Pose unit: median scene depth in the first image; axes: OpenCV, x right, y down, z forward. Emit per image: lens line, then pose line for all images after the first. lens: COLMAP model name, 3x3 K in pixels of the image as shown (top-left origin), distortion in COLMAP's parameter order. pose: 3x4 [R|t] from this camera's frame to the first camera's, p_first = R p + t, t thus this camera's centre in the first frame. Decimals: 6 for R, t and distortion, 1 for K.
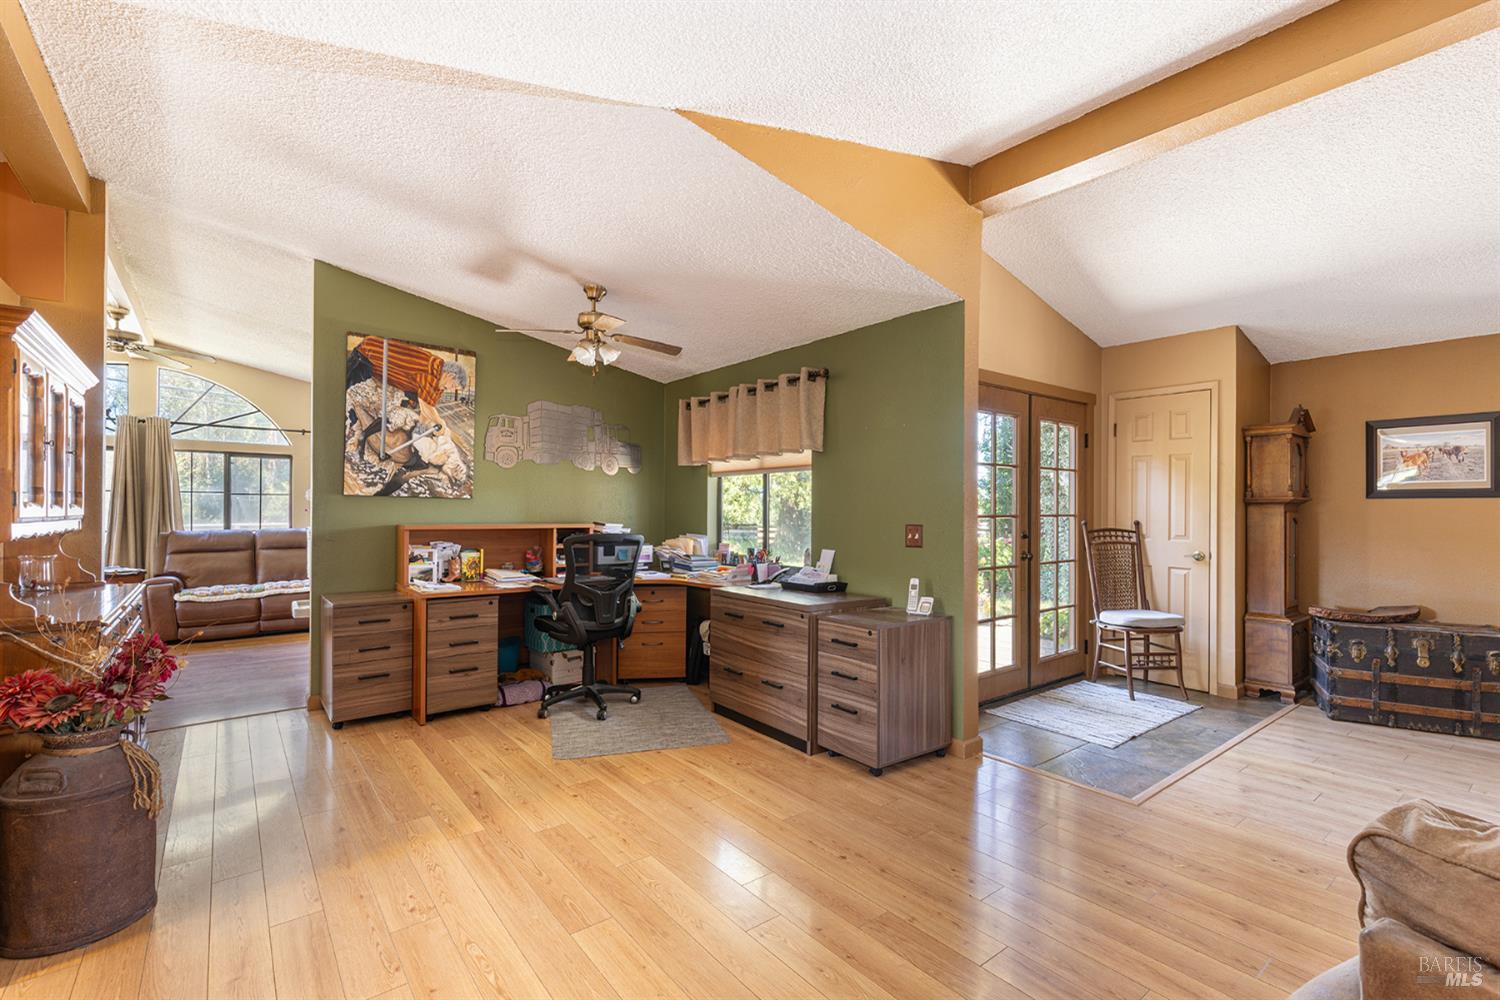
lens RADIAL K [[675.3, 0, 762.7], [0, 675.3, 504.0], [0, 0, 1]] dist [0.012837, 0.000833]
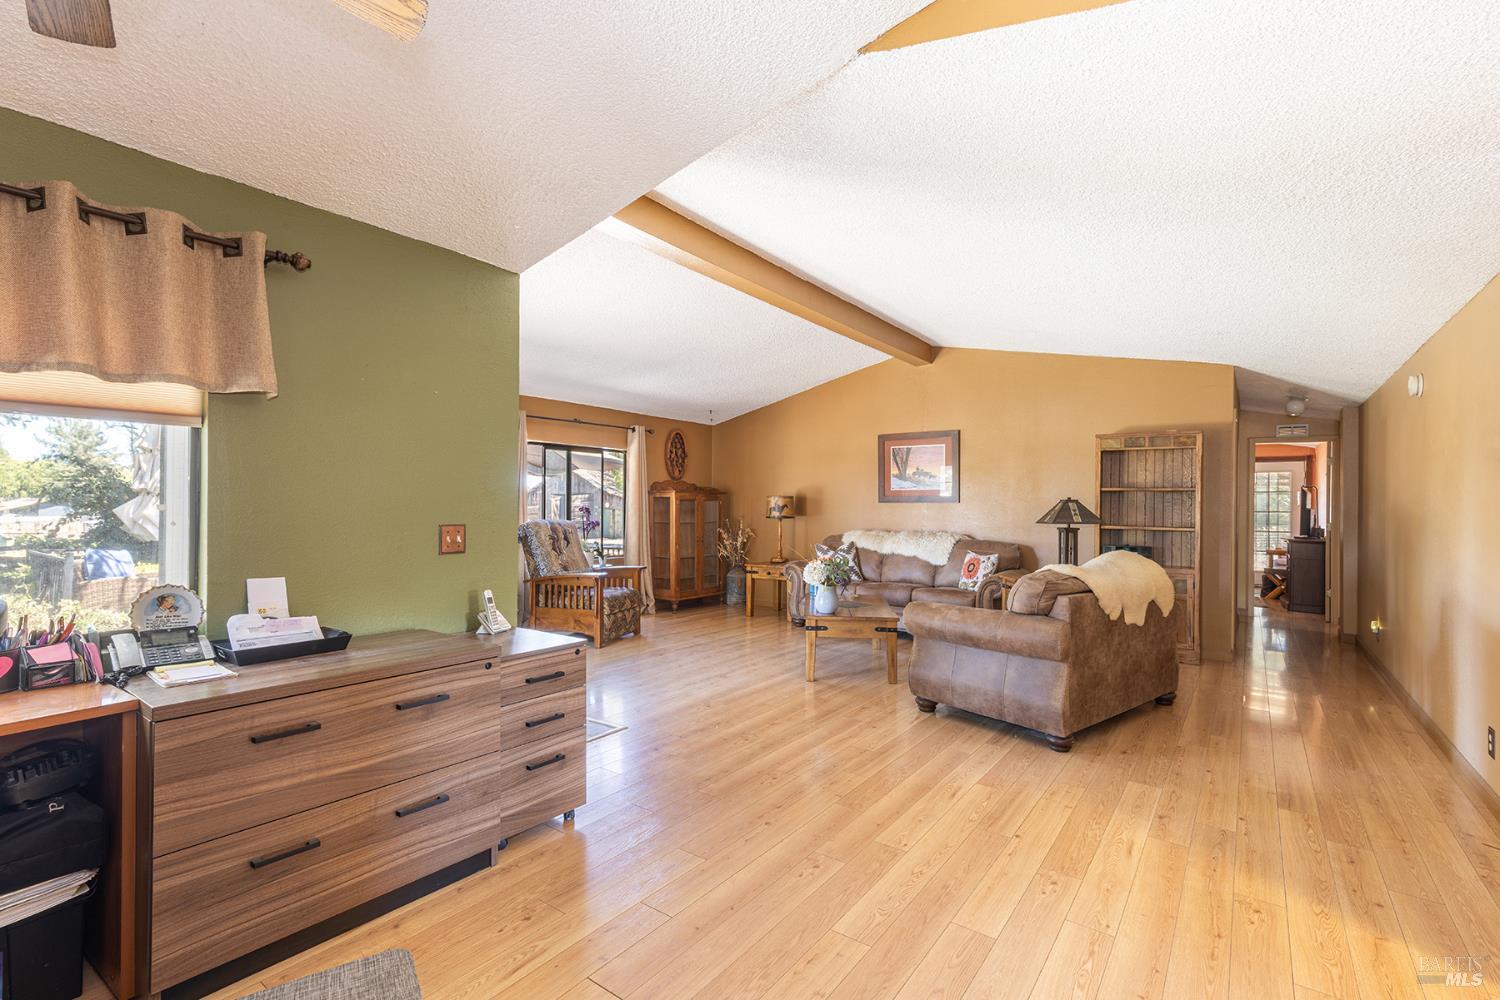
lens RADIAL K [[675.3, 0, 754.5], [0, 675.3, 502.2], [0, 0, 1]] dist [0.012837, 0.000833]
pose [[-0.262359, -0.002165, 0.964968, -0.515891], [-0.018853, 0.999818, -0.002883, 0.000545], [-0.964786, -0.018949, -0.262352, 0.724101]]
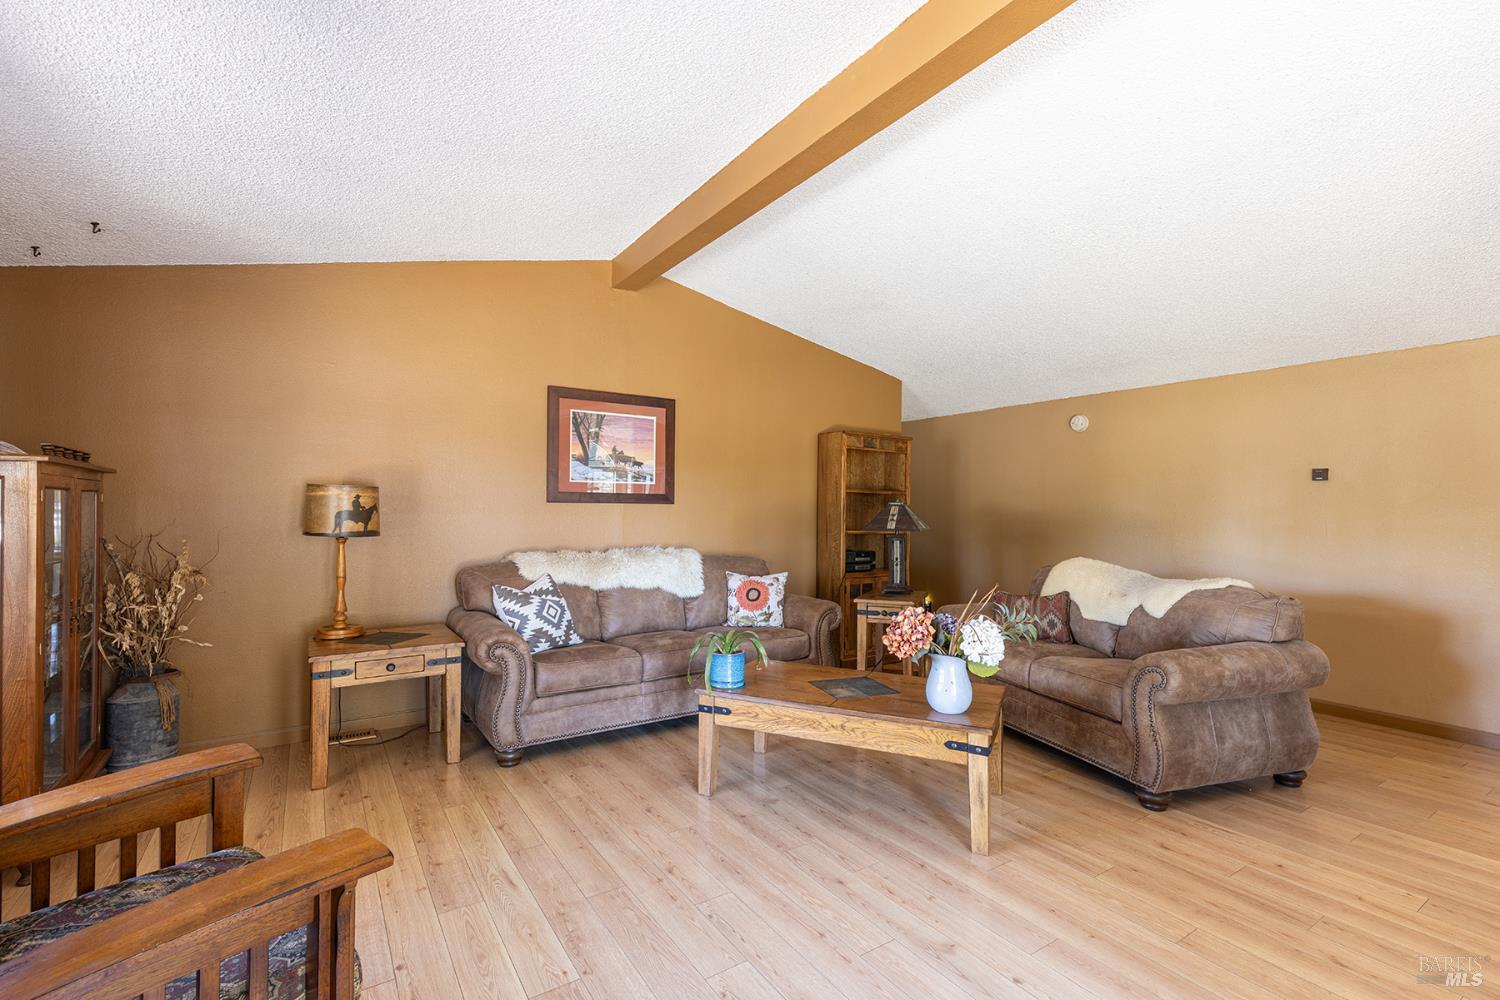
lens RADIAL K [[675.3, 0, 757.4], [0, 675.3, 508.6], [0, 0, 1]] dist [0.012837, 0.000833]
pose [[-0.996935, -0.014769, 0.076834, 0.665489], [-0.015734, 0.999804, -0.011977, 0.006742], [-0.076642, -0.013149, -0.996972, 0.933162]]
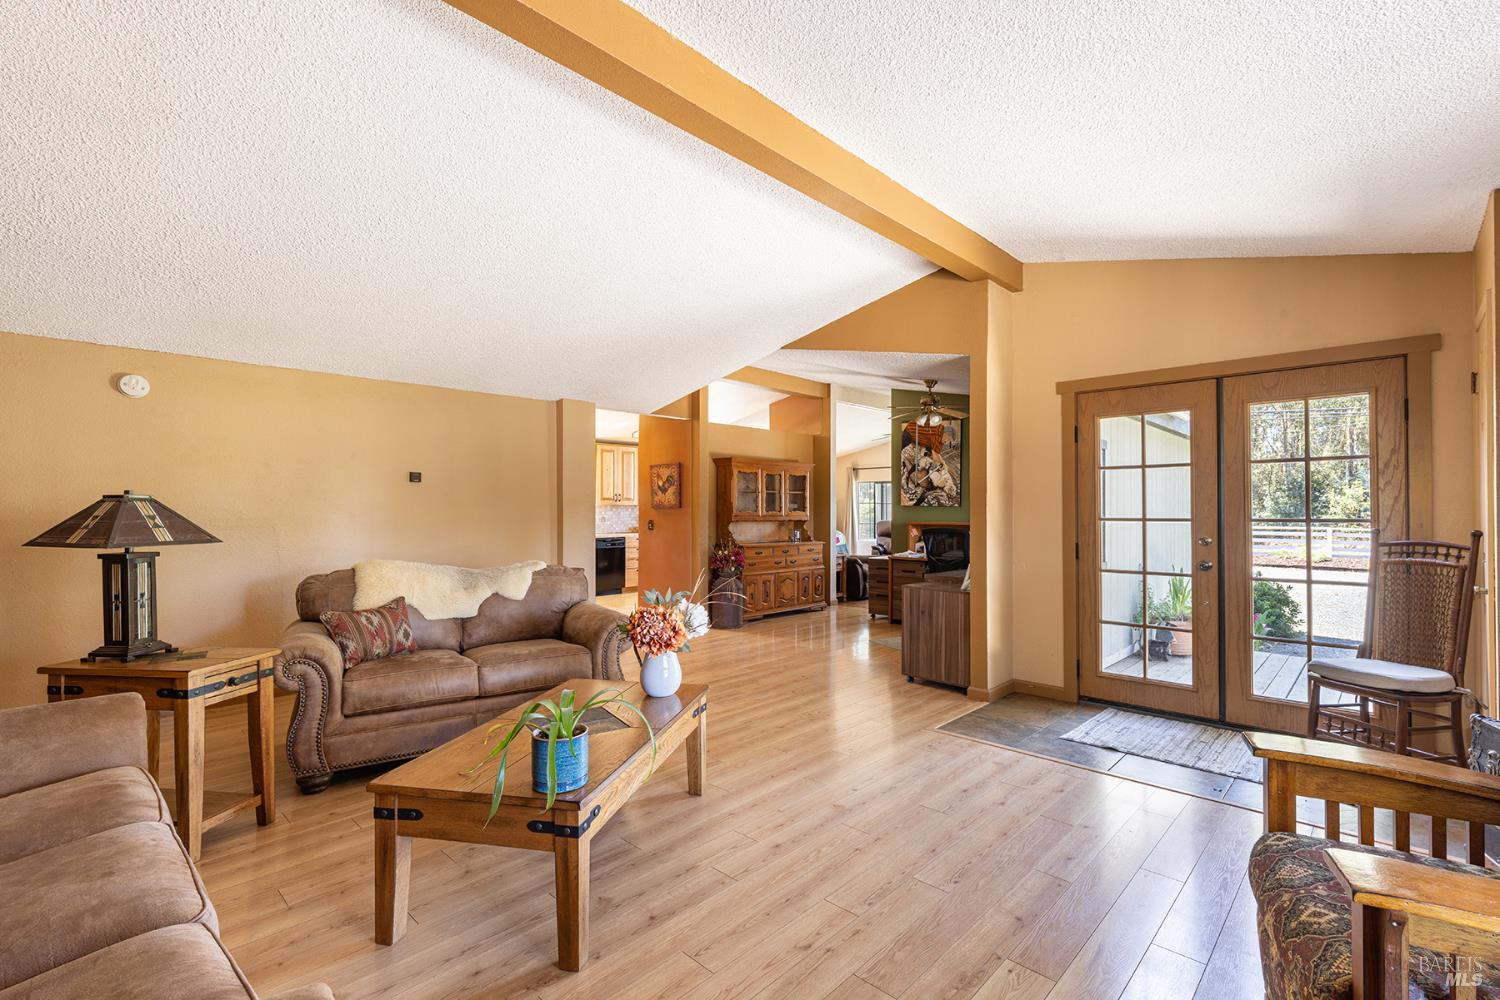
lens RADIAL K [[675.3, 0, 758.9], [0, 675.3, 511.5], [0, 0, 1]] dist [0.012837, 0.000833]
pose [[0.137992, -0.002145, -0.990431, 1.208363], [0.010487, 0.999945, -0.000704, 0.000655], [0.990378, -0.010289, 0.138007, 0.313947]]
